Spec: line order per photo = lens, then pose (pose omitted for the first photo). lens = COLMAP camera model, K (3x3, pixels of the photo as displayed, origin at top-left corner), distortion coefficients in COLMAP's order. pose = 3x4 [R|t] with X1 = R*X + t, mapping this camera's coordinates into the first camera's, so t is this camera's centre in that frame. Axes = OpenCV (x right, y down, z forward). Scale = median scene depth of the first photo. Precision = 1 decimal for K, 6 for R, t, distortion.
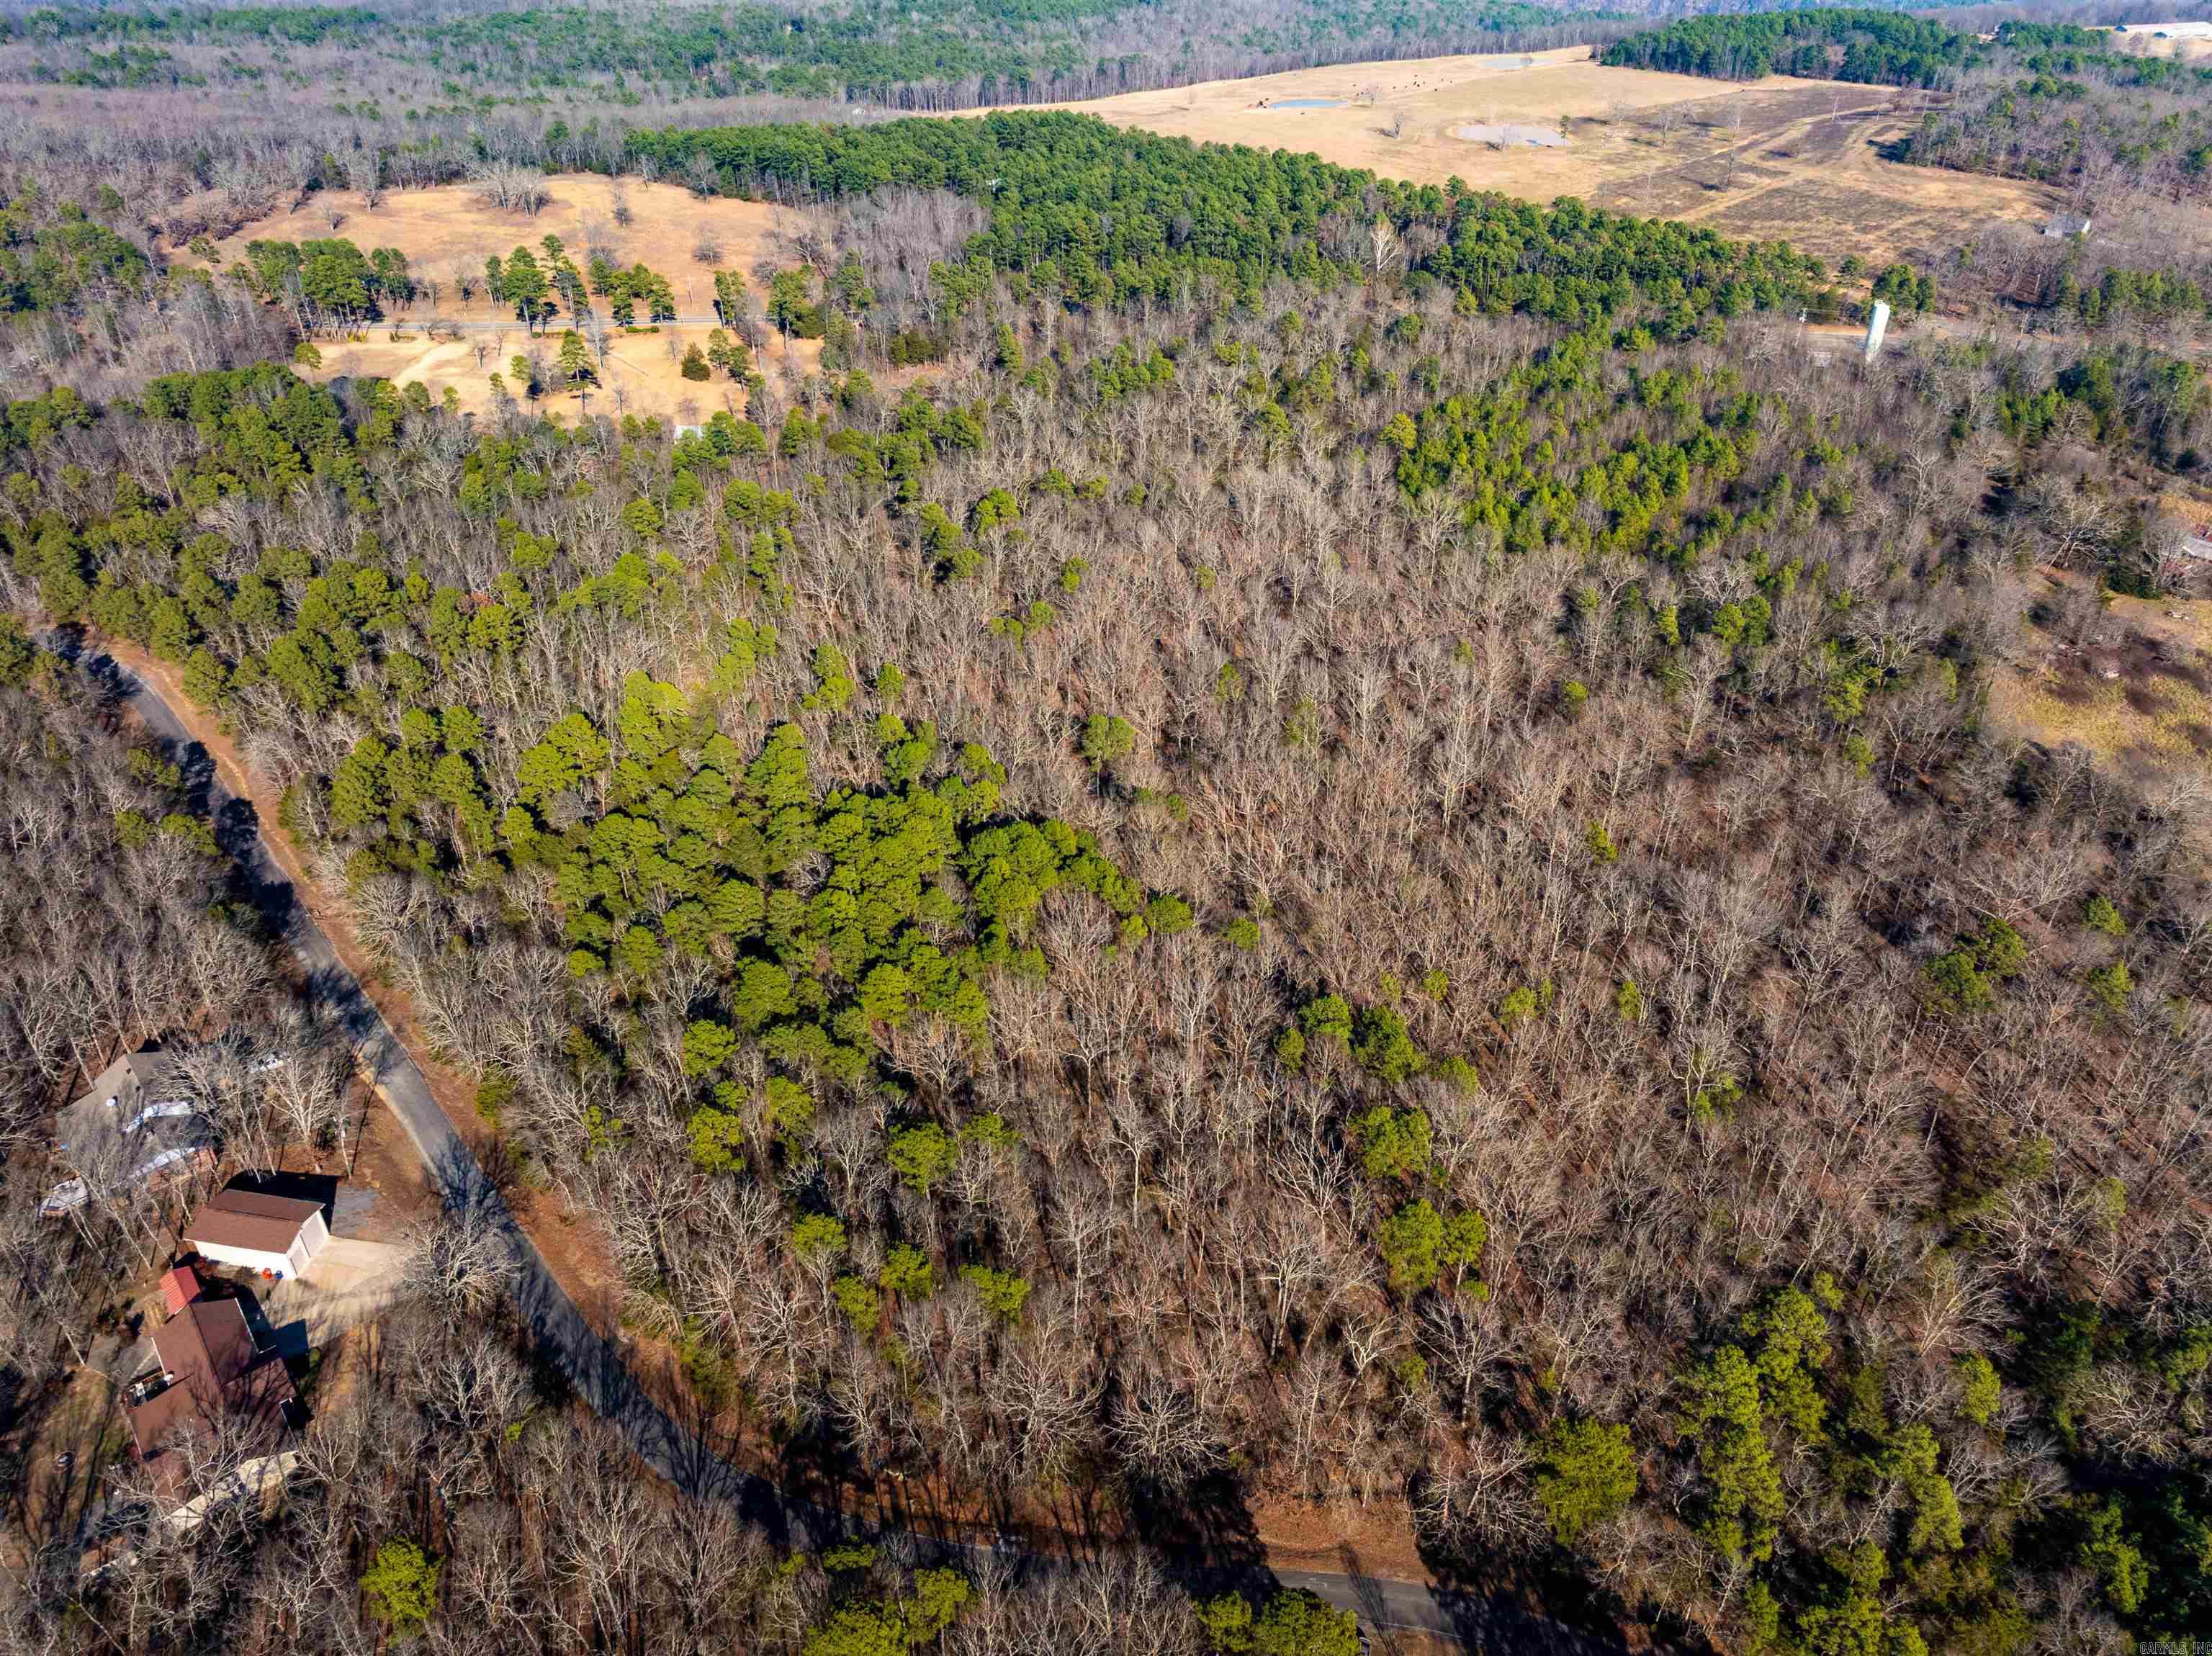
lens RADIAL K [[1561.1, 0, 1110.6], [0, 1561.1, 827.8], [0, 0, 1]] dist [-0.035368, 0.025211]
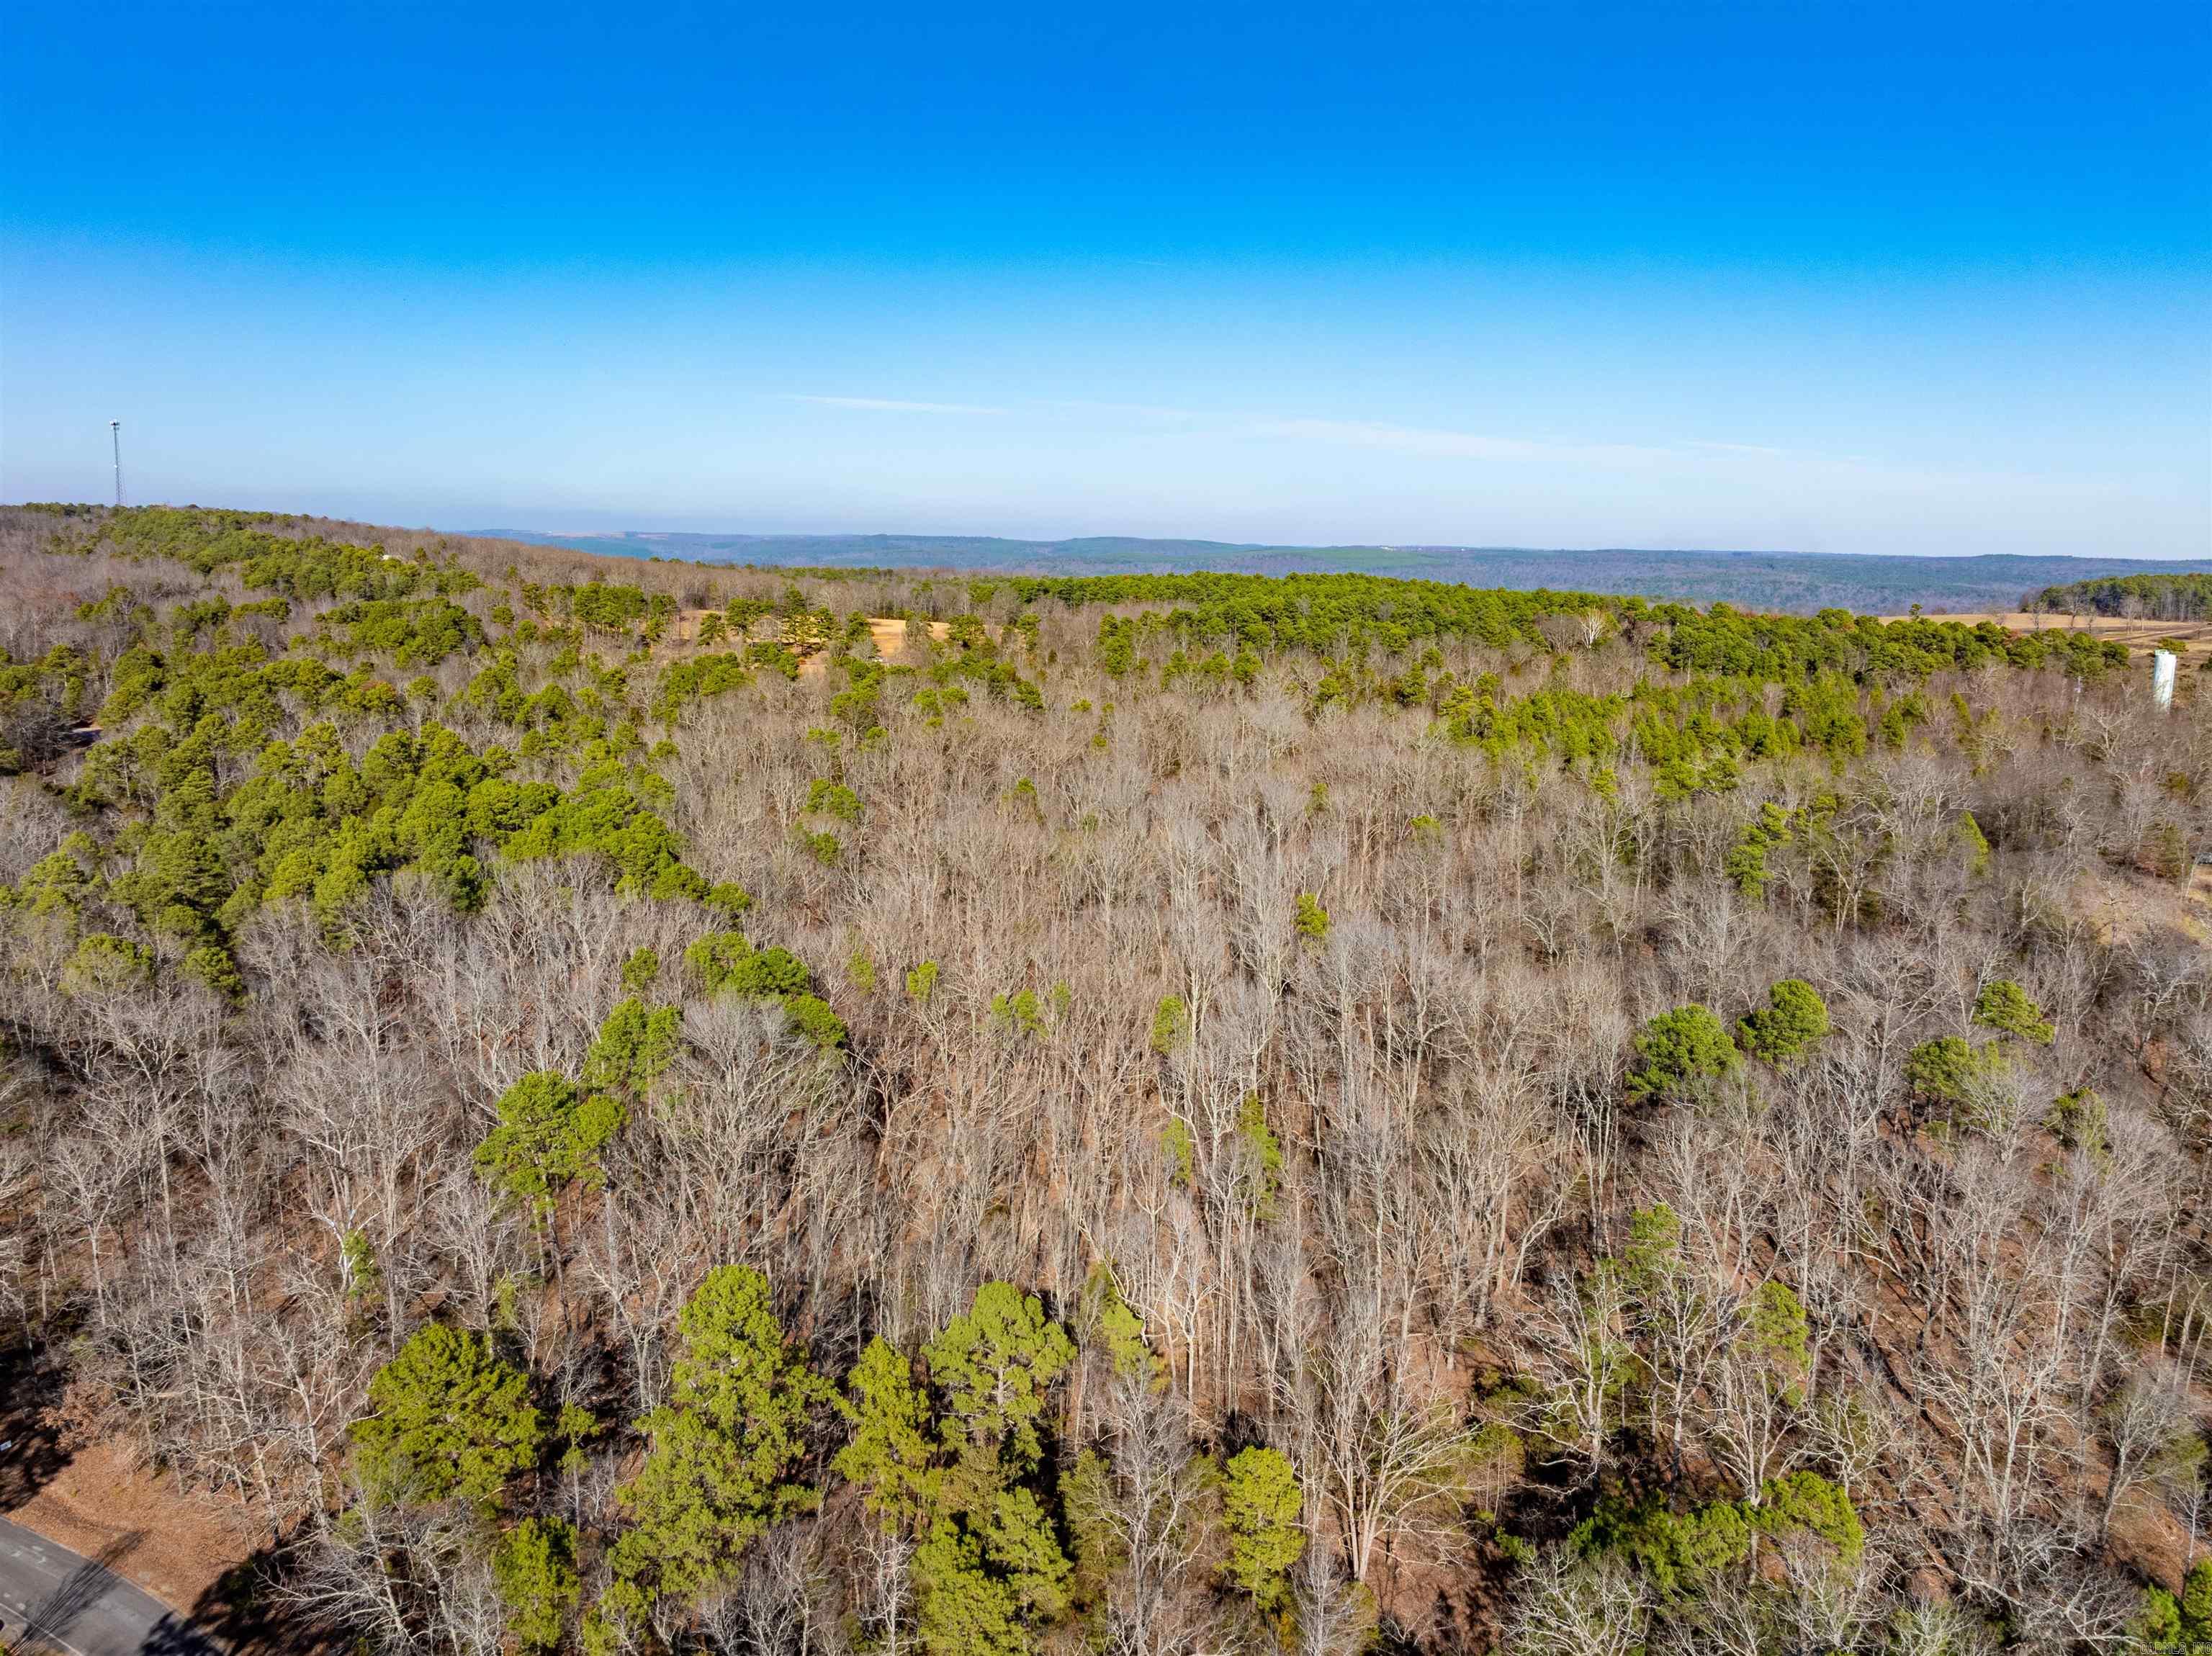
lens RADIAL K [[1561.1, 0, 1108.6], [0, 1561.1, 828.6], [0, 0, 1]] dist [-0.035368, 0.025211]
pose [[0.938192, 0.072336, -0.338472, 0.244596], [-0.199590, 0.912014, -0.358322, 0.127970], [0.282771, 0.403731, 0.870082, 0.176363]]
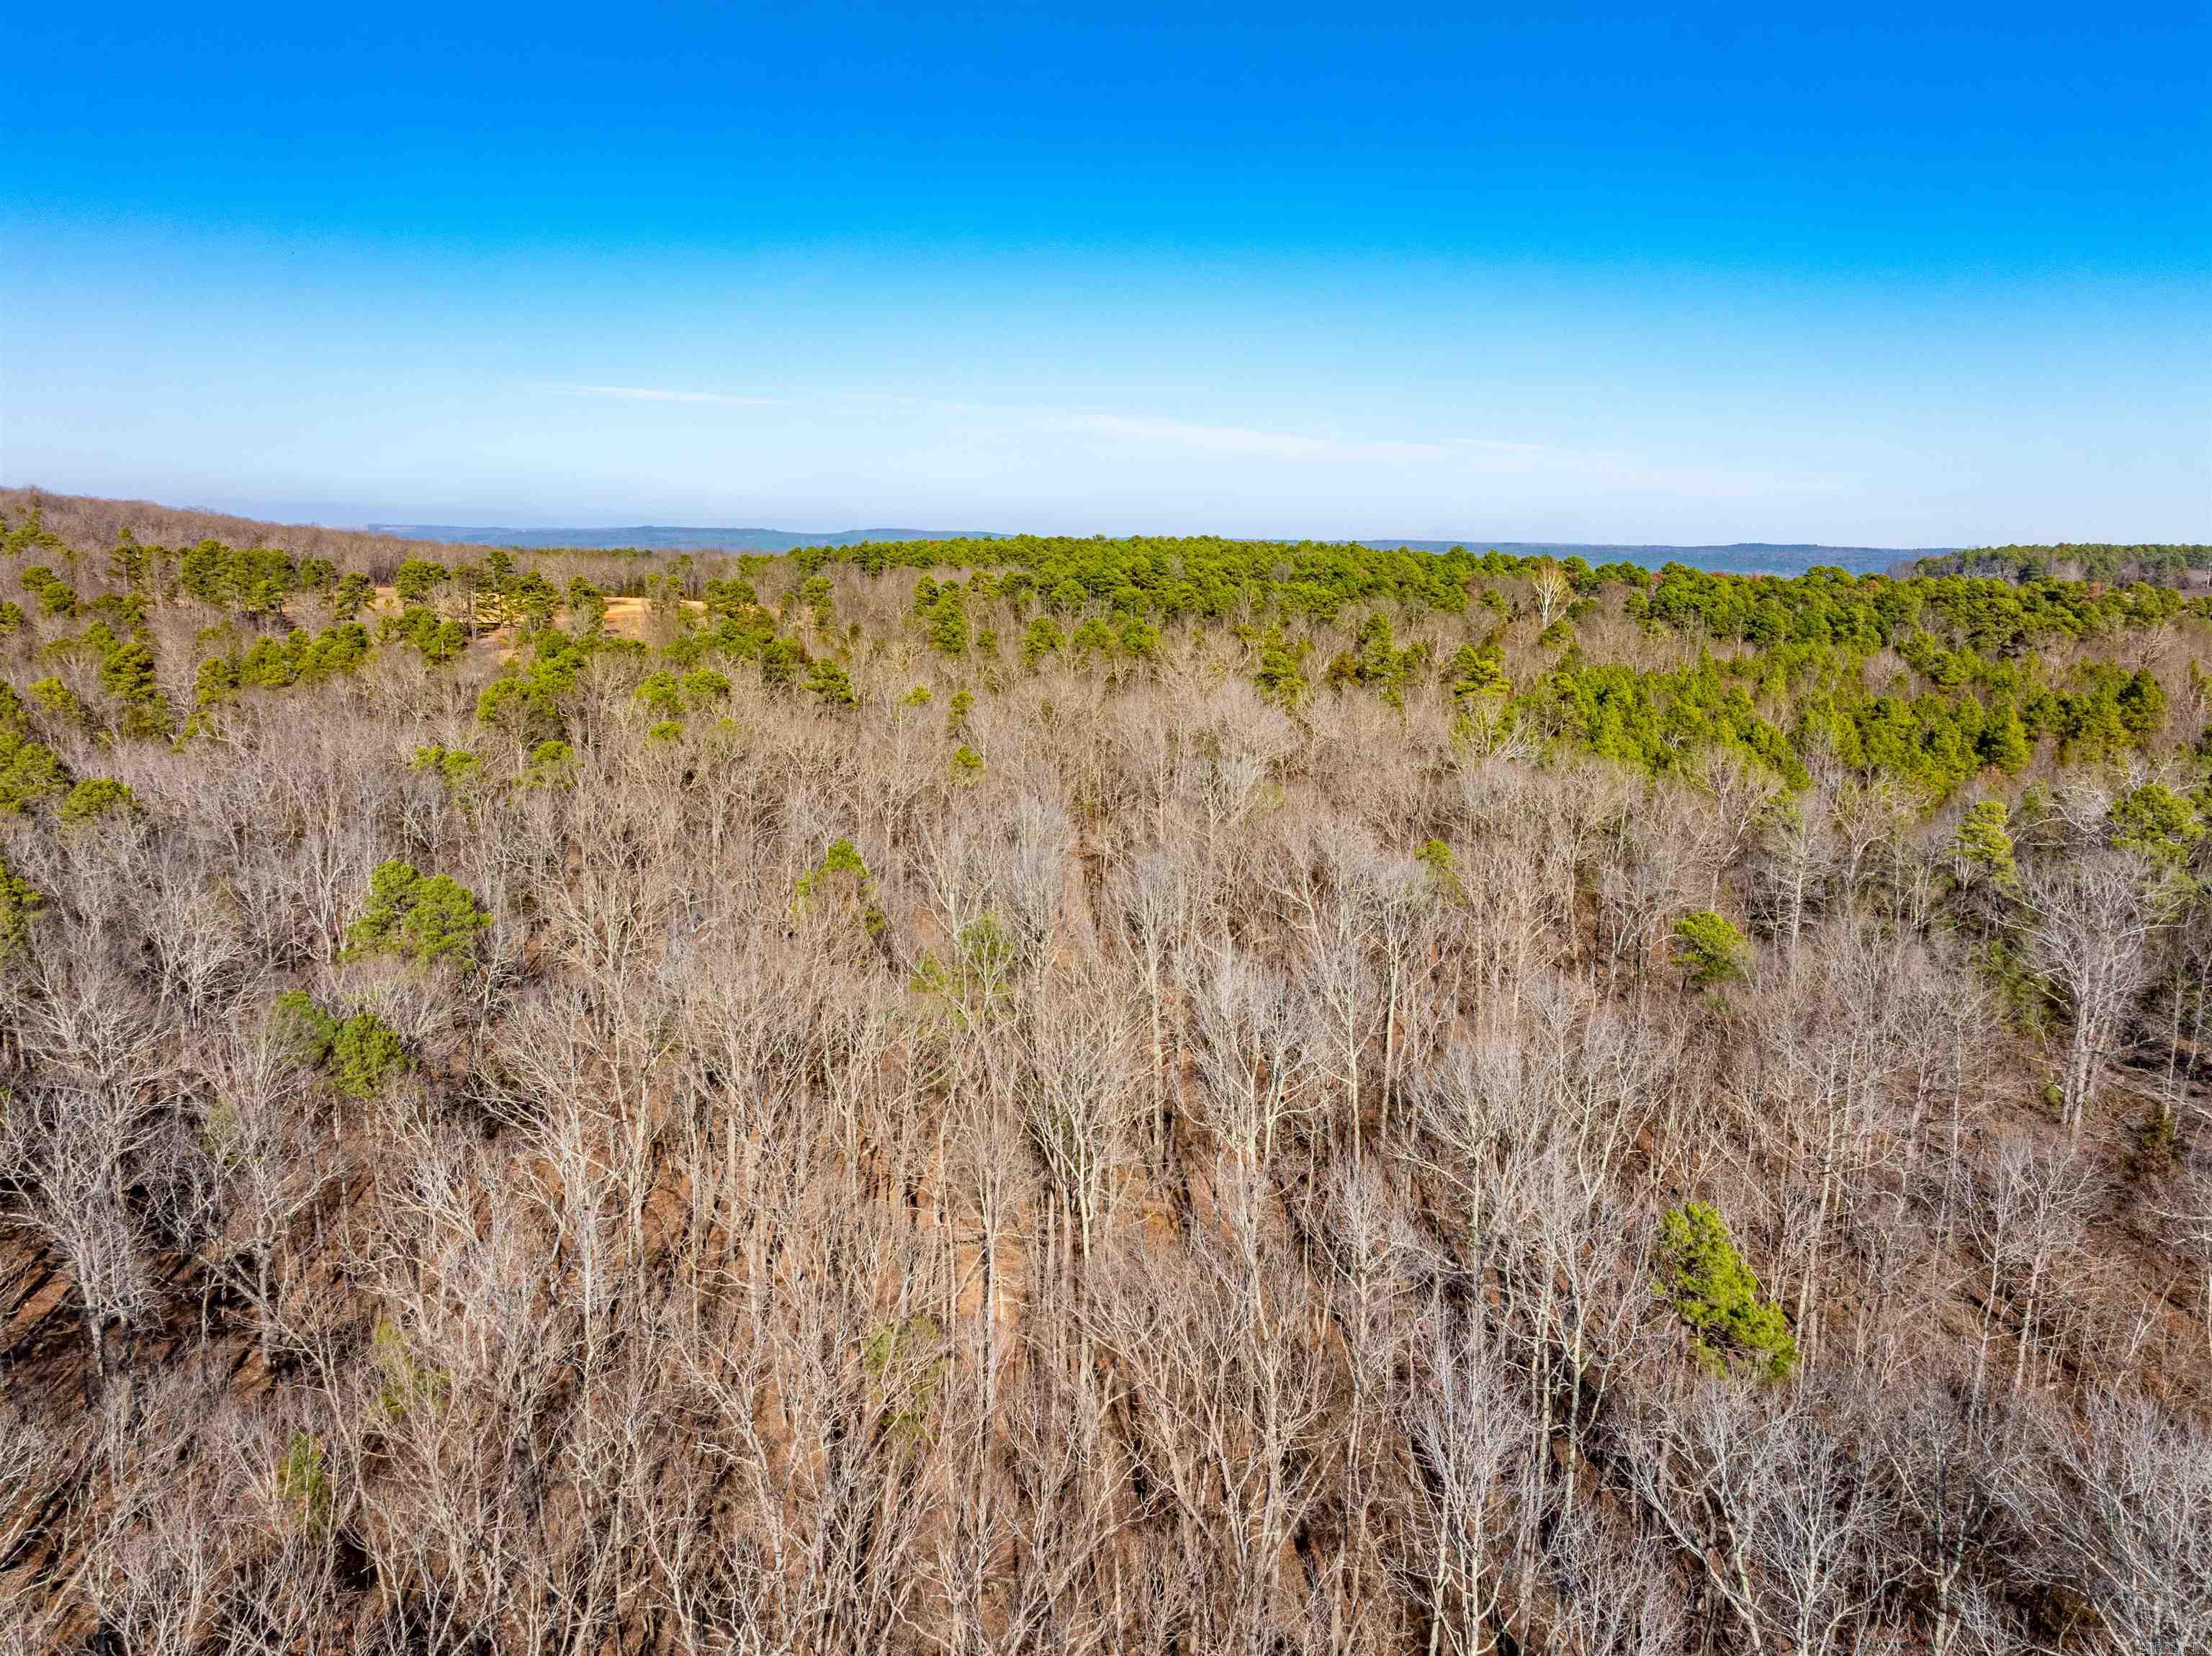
lens RADIAL K [[1561.1, 0, 1112.1], [0, 1561.1, 832.3], [0, 0, 1]] dist [-0.035368, 0.025211]
pose [[0.977699, 0.049223, -0.204161, 0.140235], [-0.124661, 0.918374, -0.375565, 0.024613], [0.169010, 0.392640, 0.904029, 0.382464]]
